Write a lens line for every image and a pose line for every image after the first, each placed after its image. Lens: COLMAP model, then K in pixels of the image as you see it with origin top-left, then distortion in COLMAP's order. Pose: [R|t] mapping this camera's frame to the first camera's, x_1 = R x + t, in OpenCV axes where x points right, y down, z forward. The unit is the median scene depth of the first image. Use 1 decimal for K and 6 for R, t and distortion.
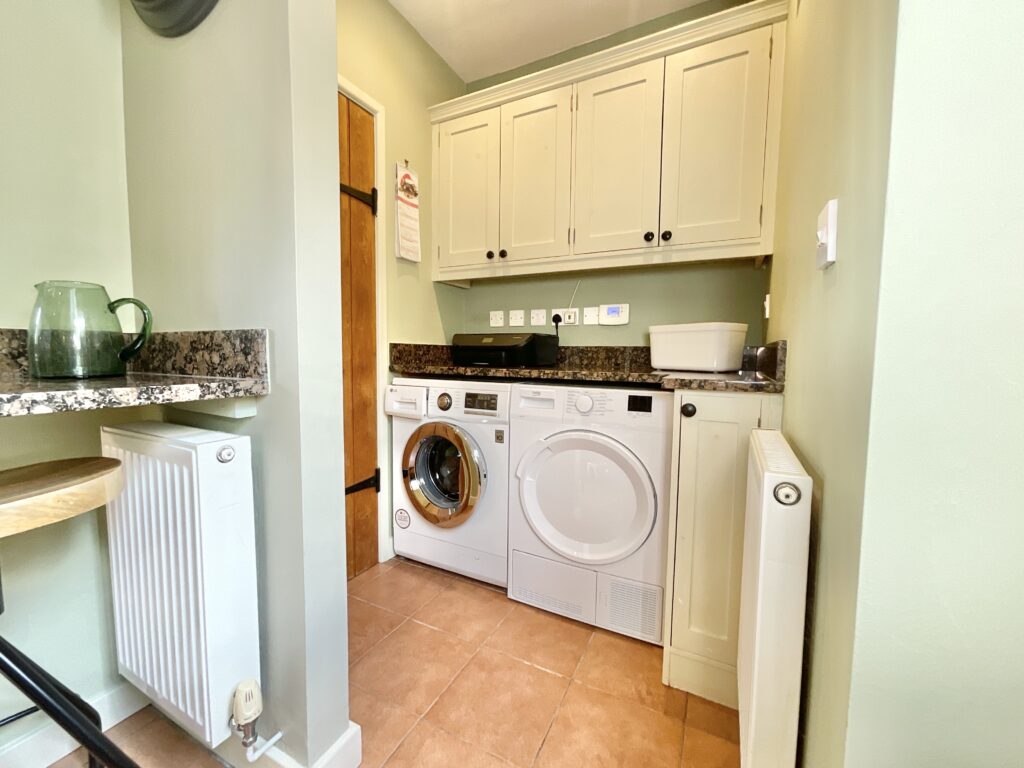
lens RADIAL K [[415.6, 0, 512.0], [0, 415.6, 384.0], [0, 0, 1]] dist [-0.002660, -0.000138]
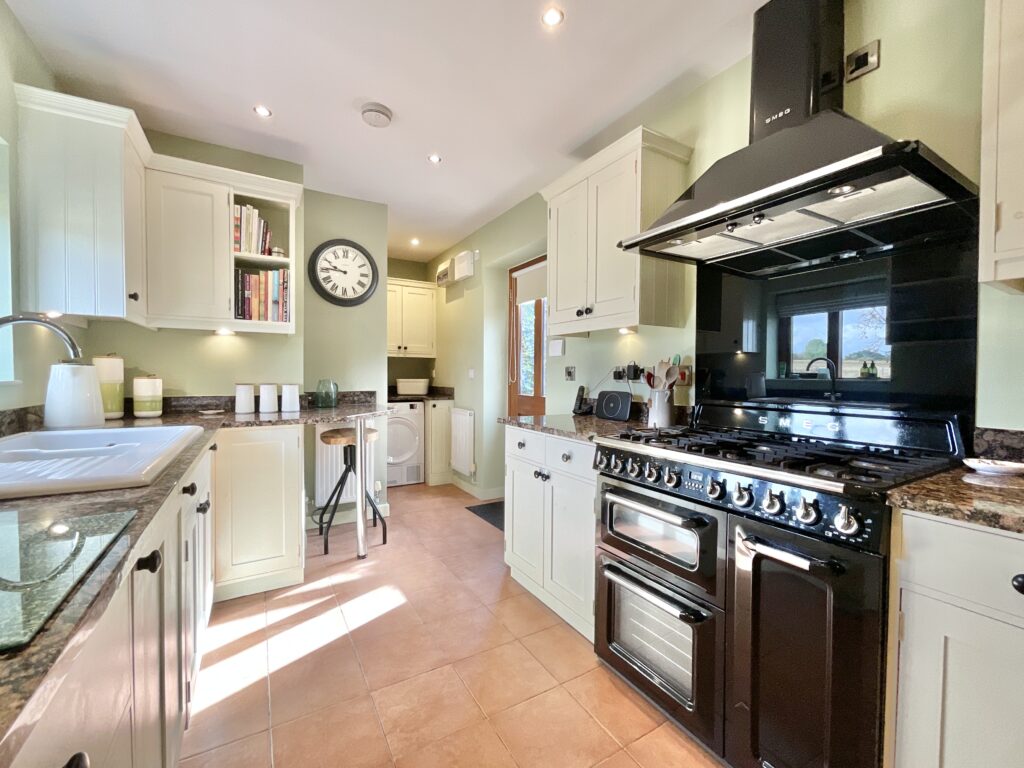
lens RADIAL K [[427.8, 0, 512.0], [0, 427.8, 384.0], [0, 0, 1]] dist [0.000399, 0.000542]
pose [[0.528149, -0.023234, 0.848834, -1.807374], [0.061521, 0.998046, -0.010961, -0.033951], [-0.846920, 0.058010, 0.528546, -1.204032]]
